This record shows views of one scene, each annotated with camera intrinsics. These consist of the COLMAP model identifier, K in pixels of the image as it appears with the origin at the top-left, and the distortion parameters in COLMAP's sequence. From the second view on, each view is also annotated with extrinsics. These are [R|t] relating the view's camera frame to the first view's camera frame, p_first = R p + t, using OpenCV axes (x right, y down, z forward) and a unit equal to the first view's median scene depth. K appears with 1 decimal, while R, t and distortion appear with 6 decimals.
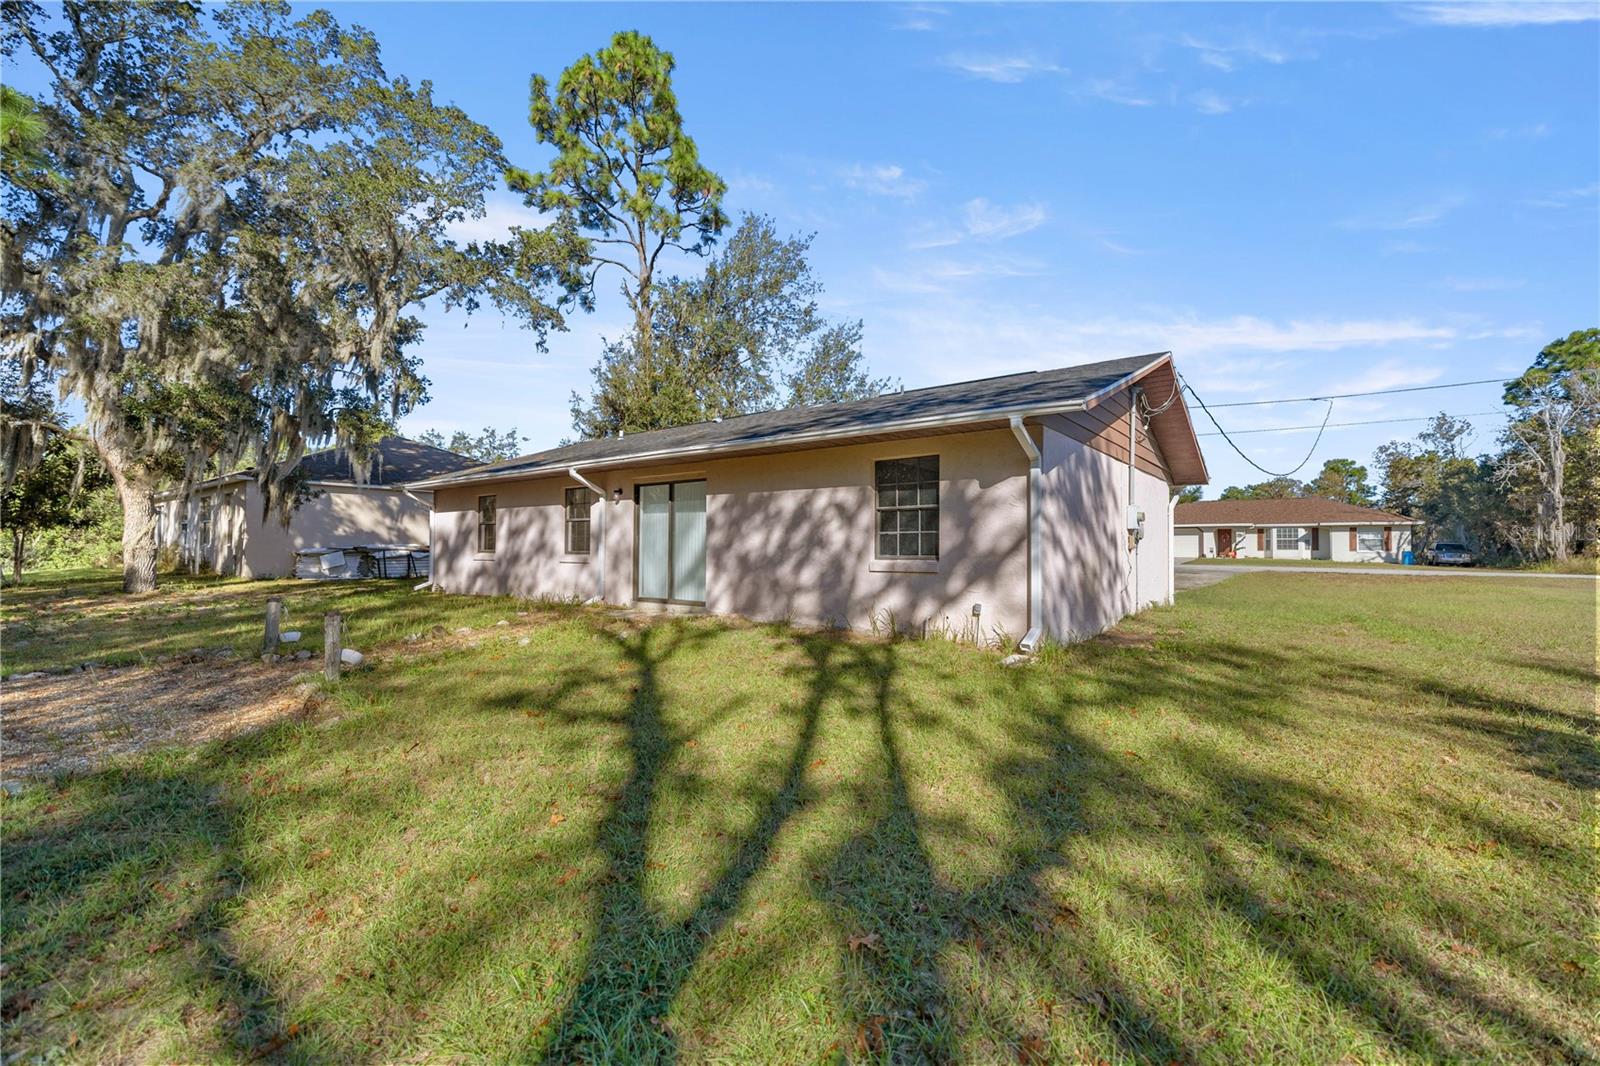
lens RADIAL K [[674.1, 0, 800.0], [0, 674.1, 533.0], [0, 0, 1]] dist [-0.000268, 0.000027]
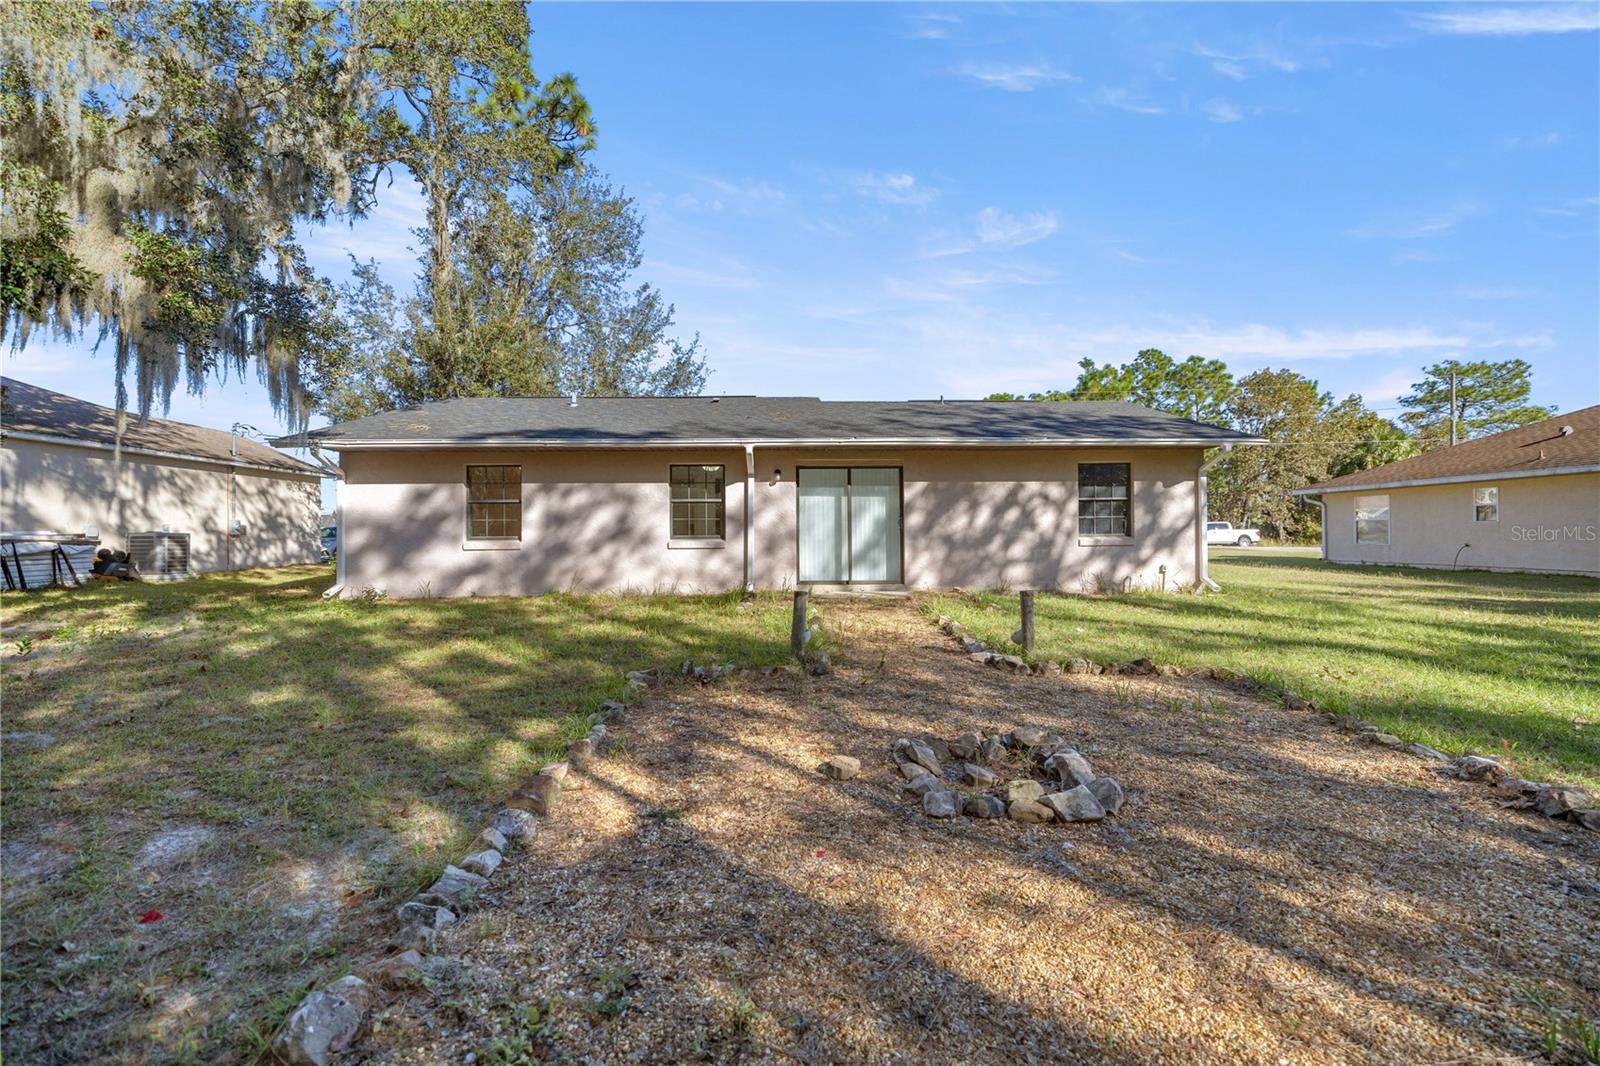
lens RADIAL K [[674.1, 0, 800.0], [0, 674.1, 533.0], [0, 0, 1]] dist [-0.000268, 0.000027]
pose [[0.764437, -0.005261, 0.644677, -1.032218], [-0.004869, 0.999891, 0.013934, 0.013679], [-0.644680, -0.013791, 0.764328, 0.288261]]
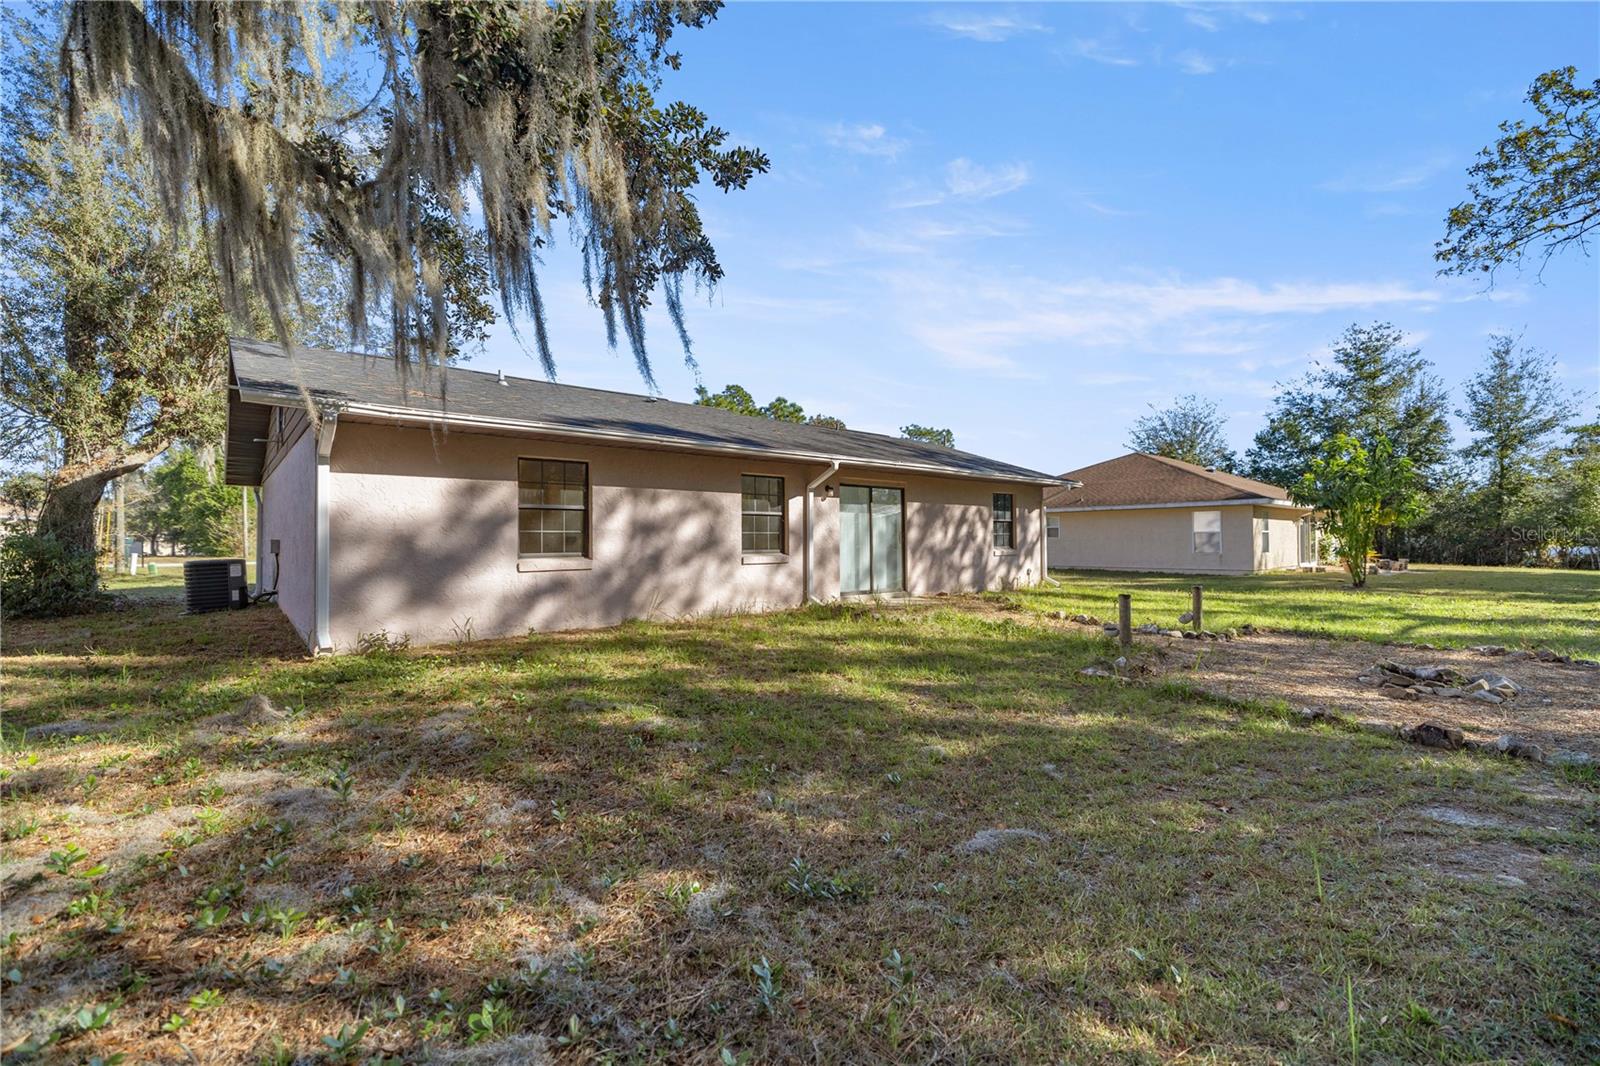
lens RADIAL K [[674.1, 0, 800.0], [0, 674.1, 533.0], [0, 0, 1]] dist [-0.000268, 0.000027]
pose [[0.181153, 0.010083, 0.983403, -1.493434], [-0.010287, 0.999912, -0.008358, 0.016269], [-0.983401, -0.008602, 0.181241, 1.025409]]
